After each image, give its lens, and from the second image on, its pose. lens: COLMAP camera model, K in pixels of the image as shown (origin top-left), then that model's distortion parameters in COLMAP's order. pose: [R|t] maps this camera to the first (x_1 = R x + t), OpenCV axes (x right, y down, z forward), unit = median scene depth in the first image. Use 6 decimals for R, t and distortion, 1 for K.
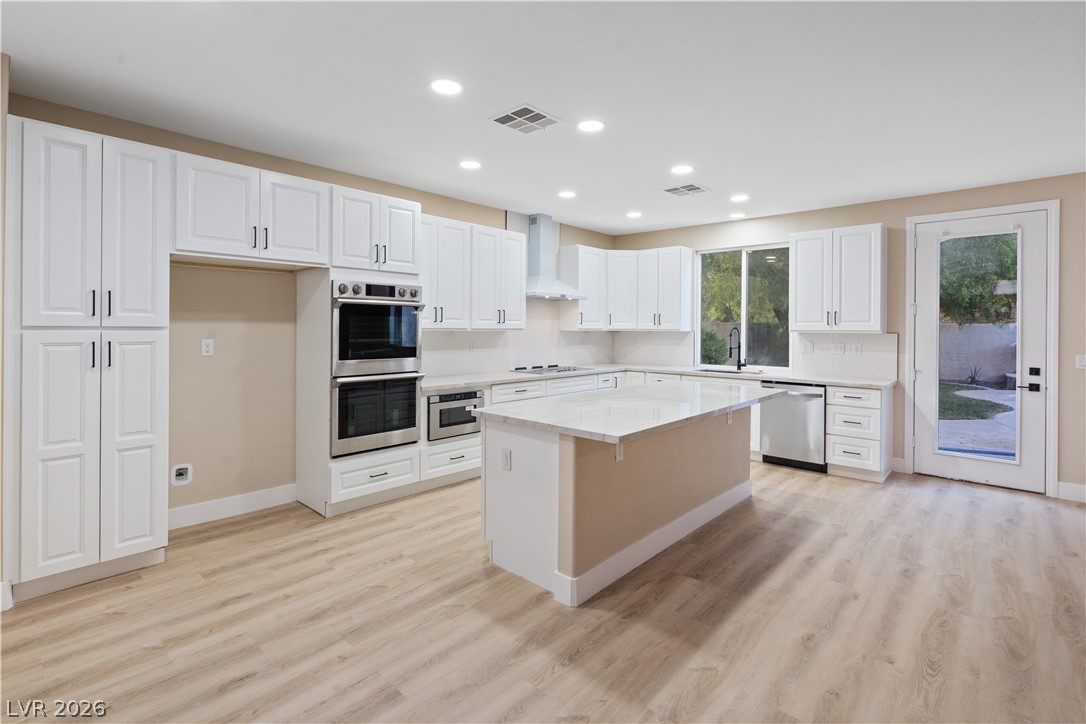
lens RADIAL K [[503.3, 0, 537.6], [0, 503.3, 330.2], [0, 0, 1]] dist [-0.006422, 0.001798]
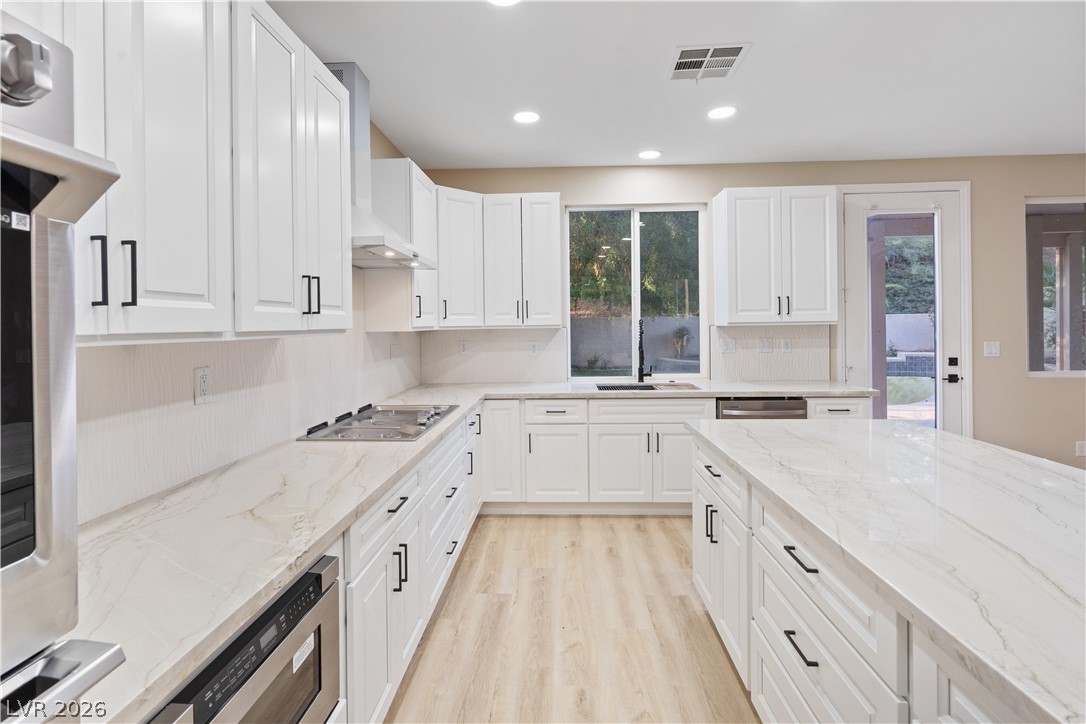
lens RADIAL K [[503.3, 0, 537.6], [0, 503.3, 330.2], [0, 0, 1]] dist [-0.006422, 0.001798]
pose [[0.766964, -0.024584, 0.641219, -0.215714], [0.021937, 0.999686, 0.012089, -0.005132], [-0.641315, 0.004794, 0.767262, 0.788459]]
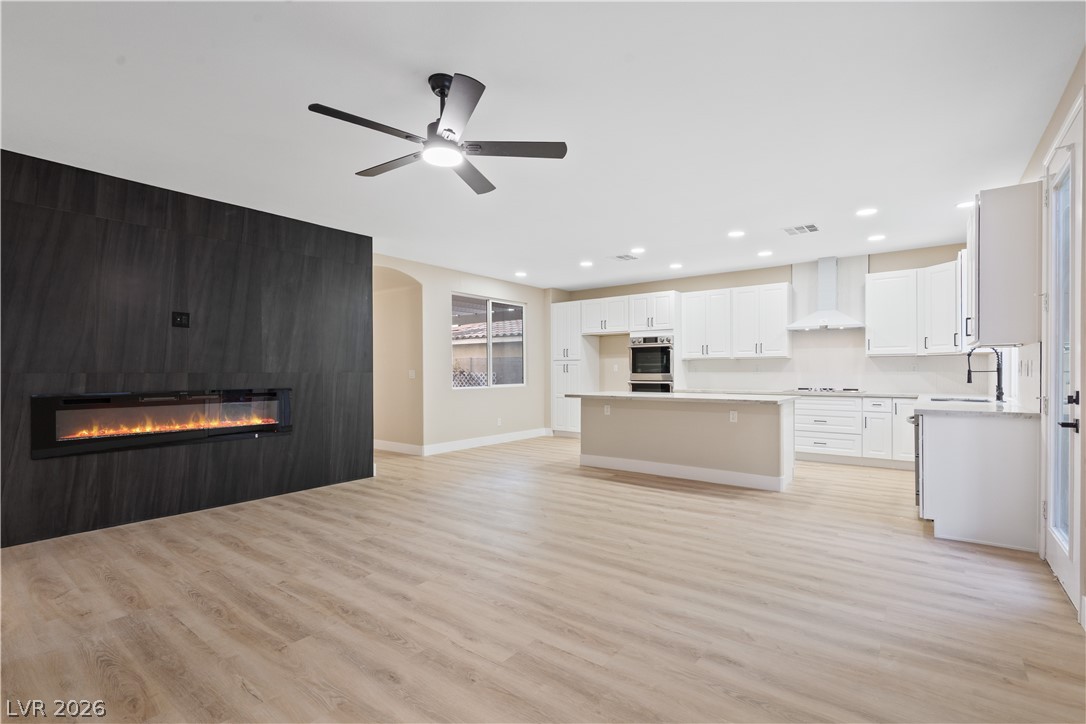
lens RADIAL K [[492.6, 0, 548.1], [0, 492.6, 374.7], [0, 0, 1]] dist [-0.006274, -0.000080]
pose [[0.098566, -0.000683, -0.995130, 1.507100], [-0.001933, 0.999998, -0.000878, 0.059671], [0.995129, 0.002010, 0.098564, 0.355393]]
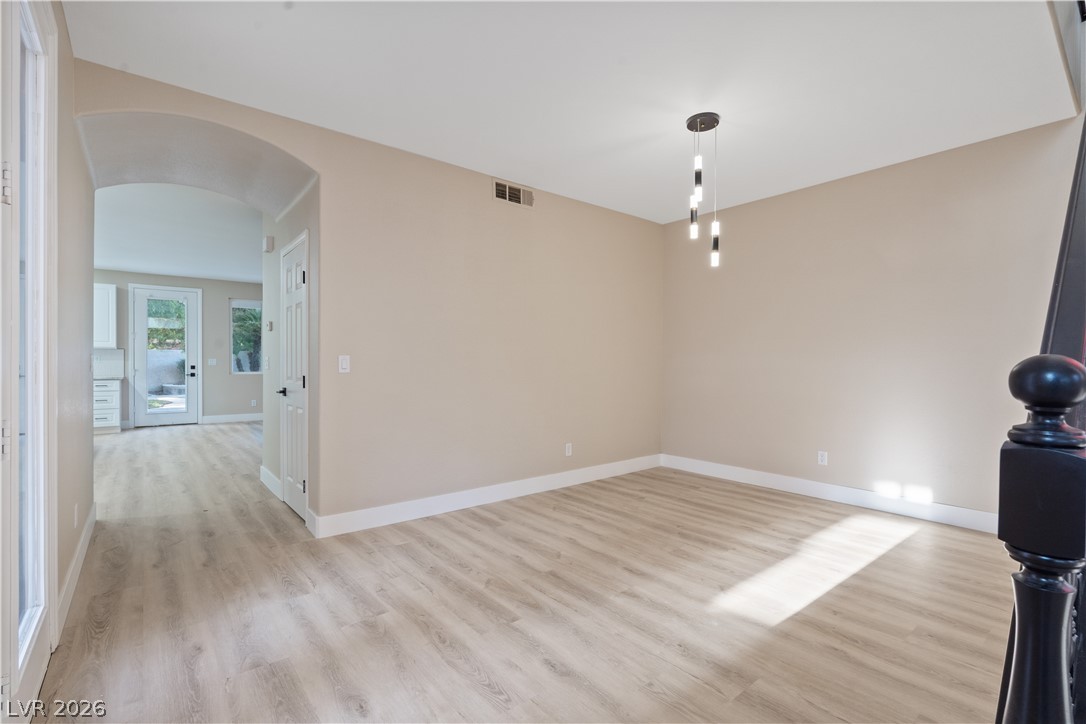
lens RADIAL K [[489.0, 0, 537.0], [0, 489.0, 363.5], [0, 0, 1]] dist [-0.002133, 0.000130]
pose [[0.141164, -0.009510, 0.989941, -0.881733], [0.003058, 0.999953, 0.009170, 0.052326], [-0.989982, 0.001733, 0.141186, -0.763757]]
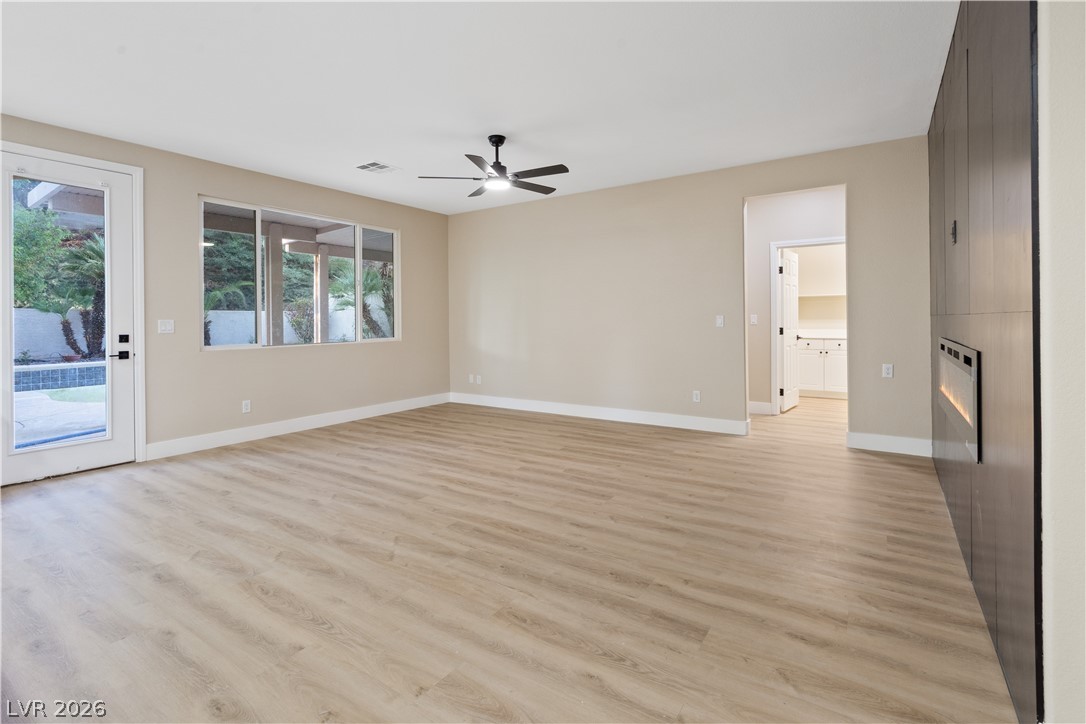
lens RADIAL K [[508.7, 0, 540.4], [0, 508.7, 318.5], [0, 0, 1]] dist [-0.002554, 0.000334]
pose [[-0.153874, -0.002053, 0.988088, -0.105891], [0.013003, 0.999907, 0.004103, 0.050849], [-0.988005, 0.013479, -0.153833, 0.358724]]
